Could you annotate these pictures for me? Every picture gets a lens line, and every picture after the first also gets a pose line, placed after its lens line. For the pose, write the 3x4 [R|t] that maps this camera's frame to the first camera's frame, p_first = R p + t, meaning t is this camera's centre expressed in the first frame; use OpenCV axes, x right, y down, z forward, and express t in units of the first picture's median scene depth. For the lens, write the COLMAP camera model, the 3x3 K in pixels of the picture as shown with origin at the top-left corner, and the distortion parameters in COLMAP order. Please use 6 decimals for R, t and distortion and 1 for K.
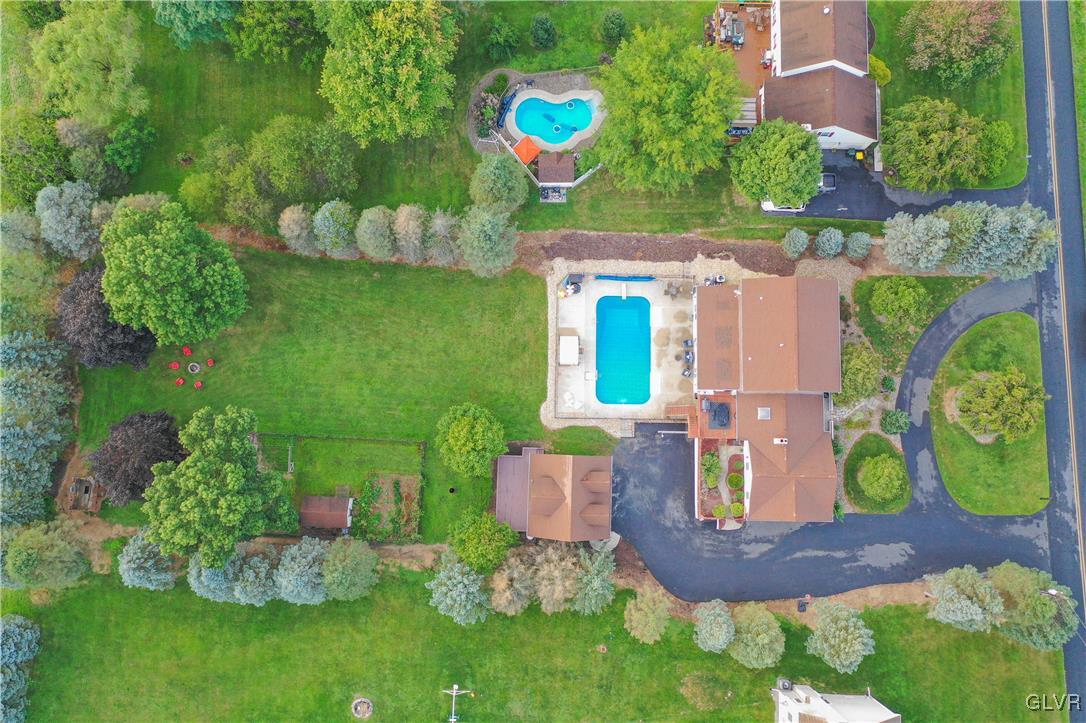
lens RADIAL K [[857.7, 0, 543.0], [0, 857.7, 361.5], [0, 0, 1]] dist [0.000671, 0.004329]
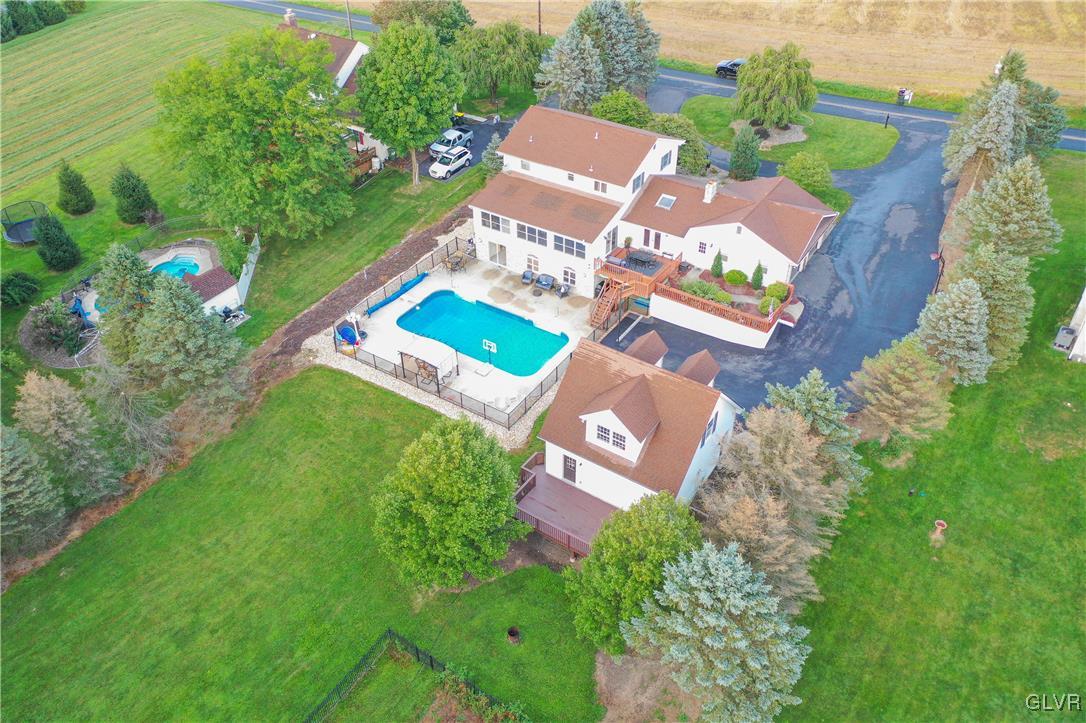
lens RADIAL K [[857.7, 0, 543.0], [0, 857.7, 361.5], [0, 0, 1]] dist [0.000671, 0.004329]
pose [[0.535802, -0.527898, 0.658969, -0.318981], [0.839325, 0.417968, -0.347615, 0.258819], [-0.091922, 0.739342, 0.667026, 0.577645]]
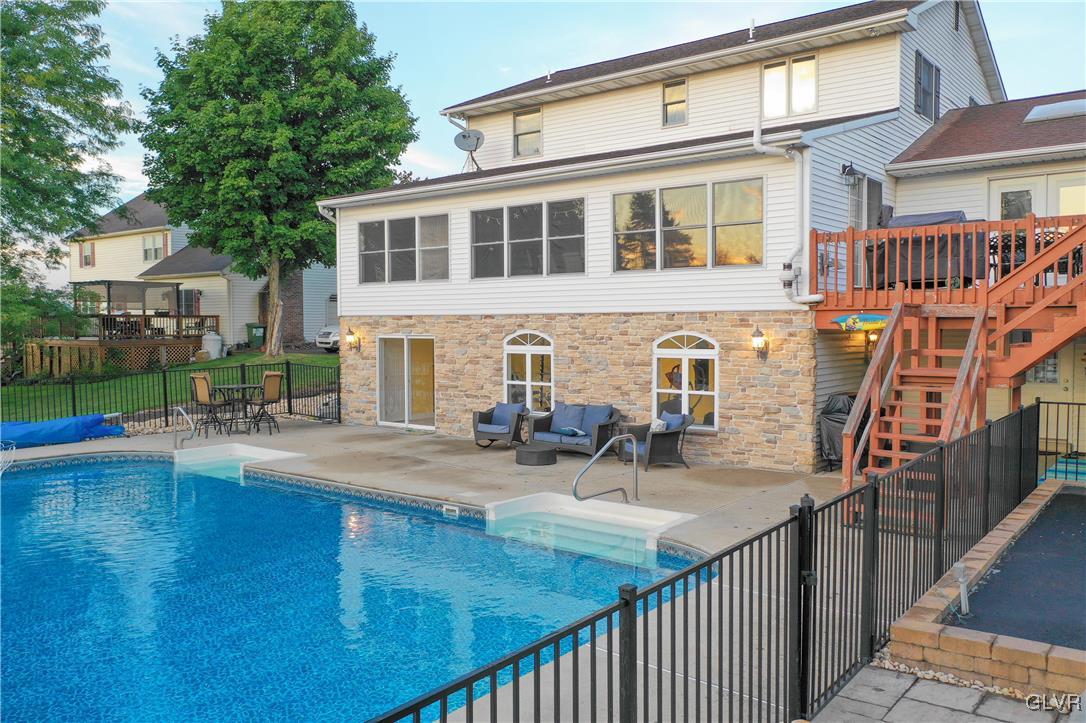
lens RADIAL K [[857.7, 0, 543.0], [0, 857.7, 361.5], [0, 0, 1]] dist [0.000671, 0.004329]
pose [[0.604633, -0.049421, 0.794969, 0.041924], [0.792272, 0.140073, -0.593873, 0.080384], [-0.082004, 0.988907, 0.123848, 0.958073]]
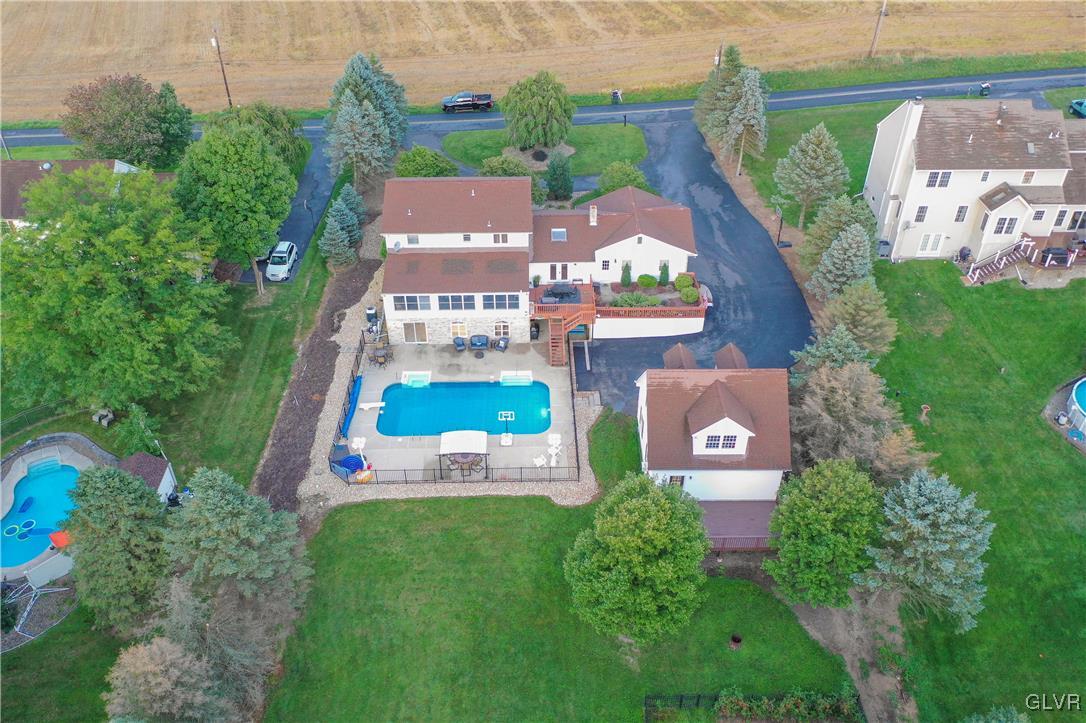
lens RADIAL K [[857.7, 0, 543.0], [0, 857.7, 361.5], [0, 0, 1]] dist [0.000671, 0.004329]
pose [[-0.037760, -0.608444, 0.792698, -0.394671], [0.992169, 0.071683, 0.102283, -0.023746], [-0.119057, 0.790353, 0.600972, 0.576350]]
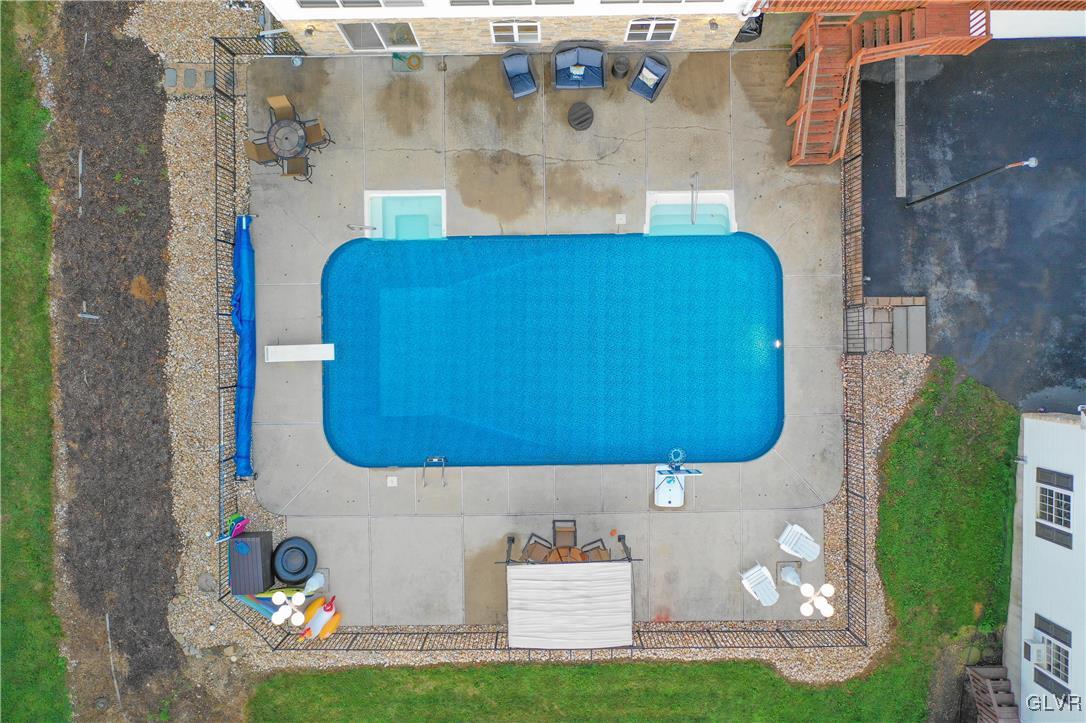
lens RADIAL K [[857.7, 0, 543.0], [0, 857.7, 361.5], [0, 0, 1]] dist [0.000671, 0.004329]
pose [[-0.029164, -0.999401, -0.018639, 0.094242], [0.992822, -0.031126, 0.115479, -0.043394], [-0.115990, -0.015138, 0.993135, 0.760802]]
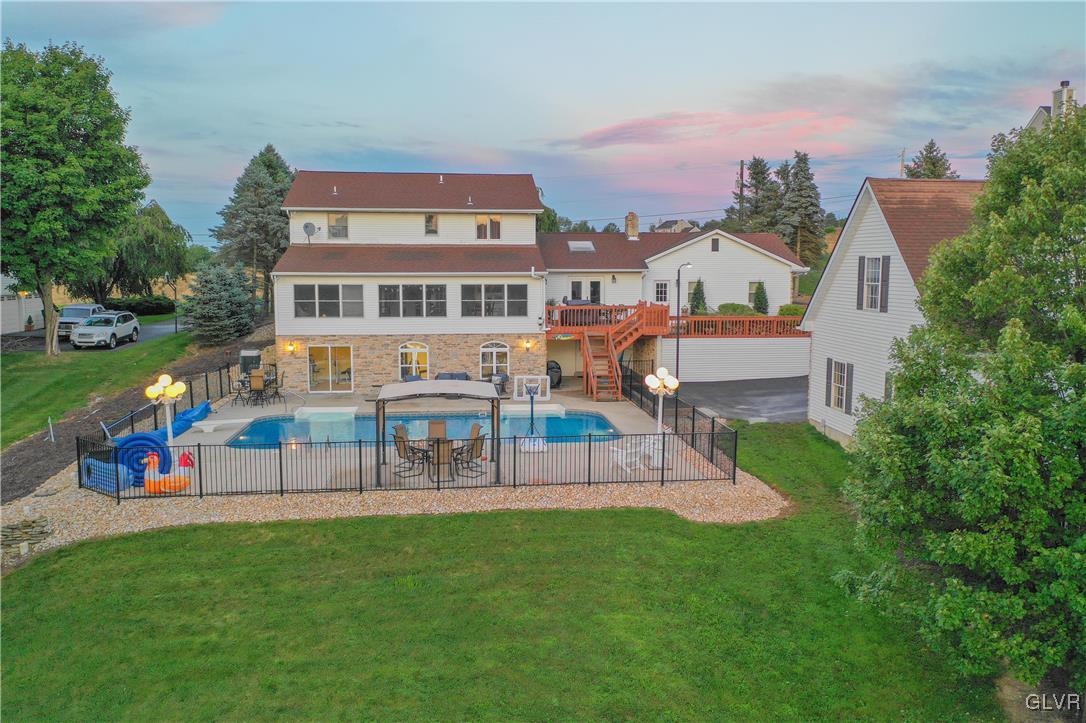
lens RADIAL K [[857.7, 0, 543.0], [0, 857.7, 361.5], [0, 0, 1]] dist [0.000671, 0.004329]
pose [[-0.127251, -0.121327, 0.984422, -0.197994], [0.984850, 0.102423, 0.139930, -0.019271], [-0.117805, 0.987314, 0.106456, 0.935646]]
